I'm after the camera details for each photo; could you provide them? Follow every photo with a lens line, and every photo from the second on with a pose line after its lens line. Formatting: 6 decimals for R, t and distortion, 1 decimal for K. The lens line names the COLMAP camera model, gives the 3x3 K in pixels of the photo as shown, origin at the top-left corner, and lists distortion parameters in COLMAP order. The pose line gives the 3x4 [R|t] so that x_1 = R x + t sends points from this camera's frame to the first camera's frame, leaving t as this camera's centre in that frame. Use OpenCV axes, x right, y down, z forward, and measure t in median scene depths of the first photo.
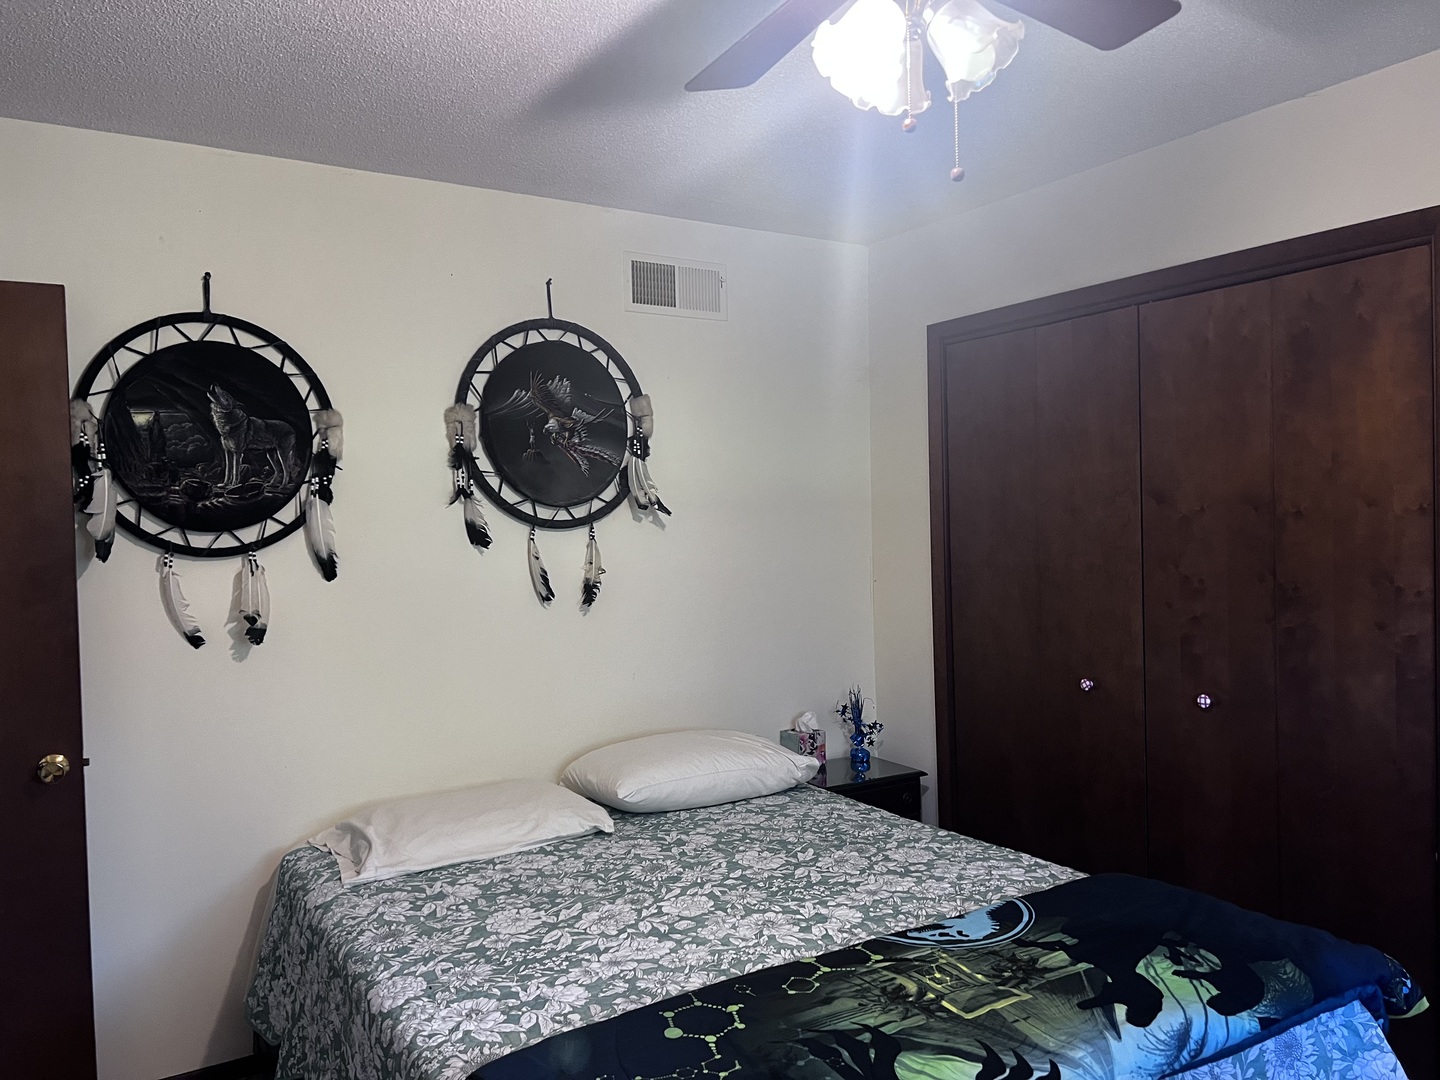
lens RADIAL K [[1082.7, 0, 717.6], [0, 1082.7, 532.0], [0, 0, 1]] dist [0.042173, -0.042772]
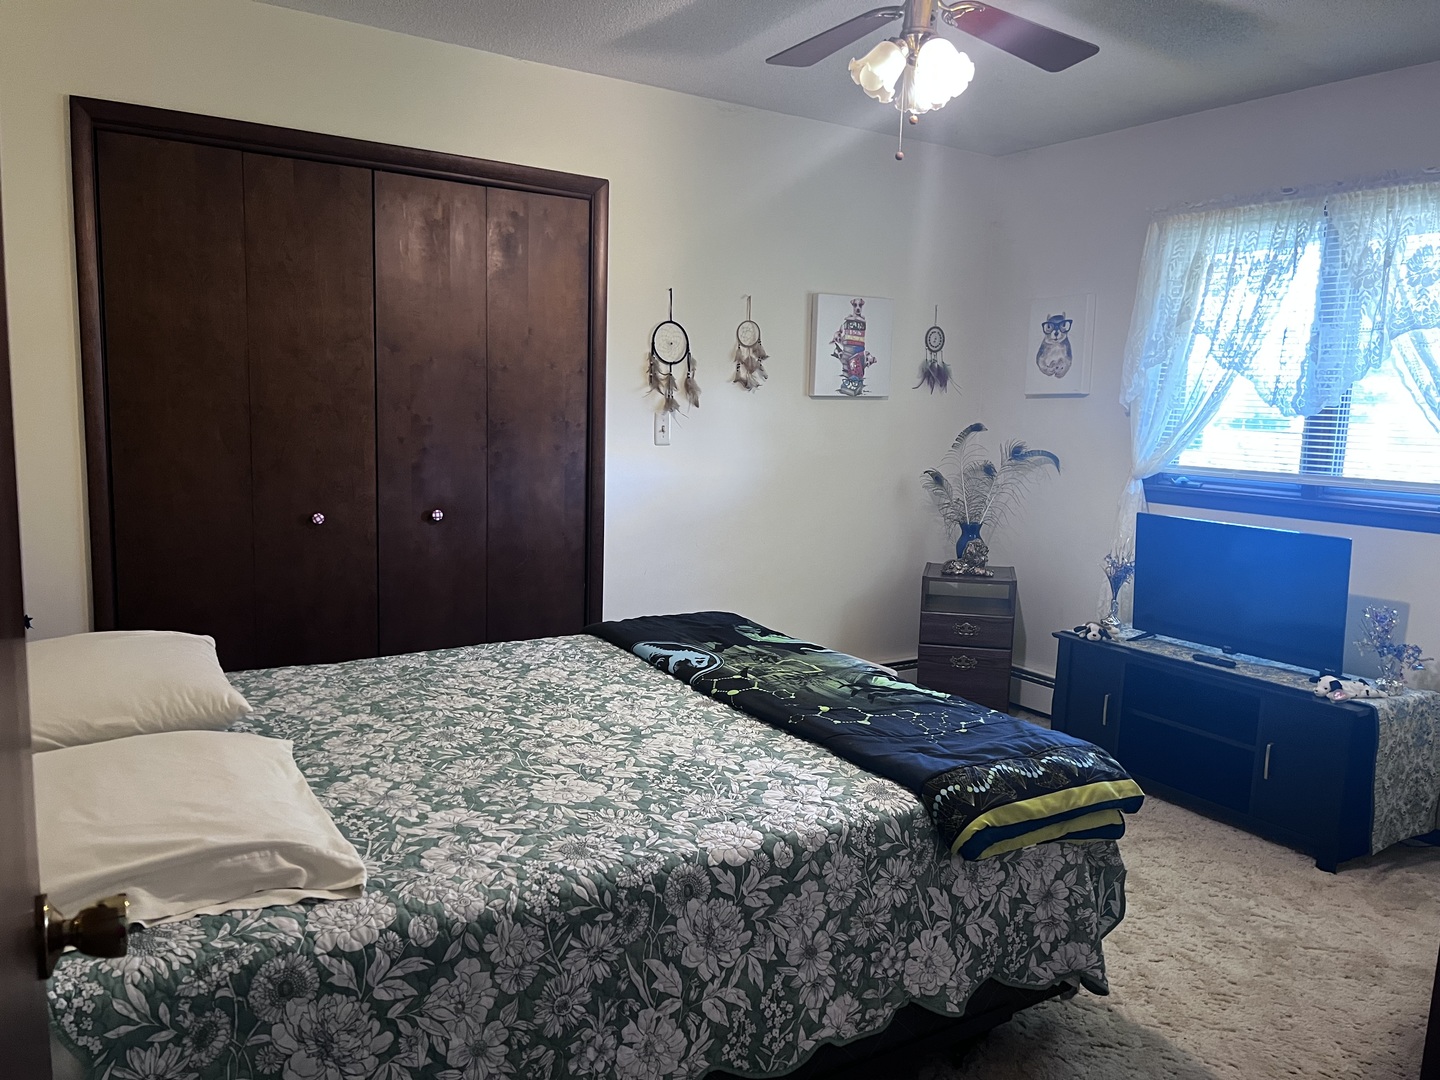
lens RADIAL K [[1082.7, 0, 719.8], [0, 1082.7, 543.1], [0, 0, 1]] dist [0.042173, -0.042772]
pose [[-0.014766, -0.103996, 0.994468, -0.965562], [-0.018520, 0.994434, 0.103717, 0.061846], [-0.999719, -0.016886, -0.016610, 0.835532]]
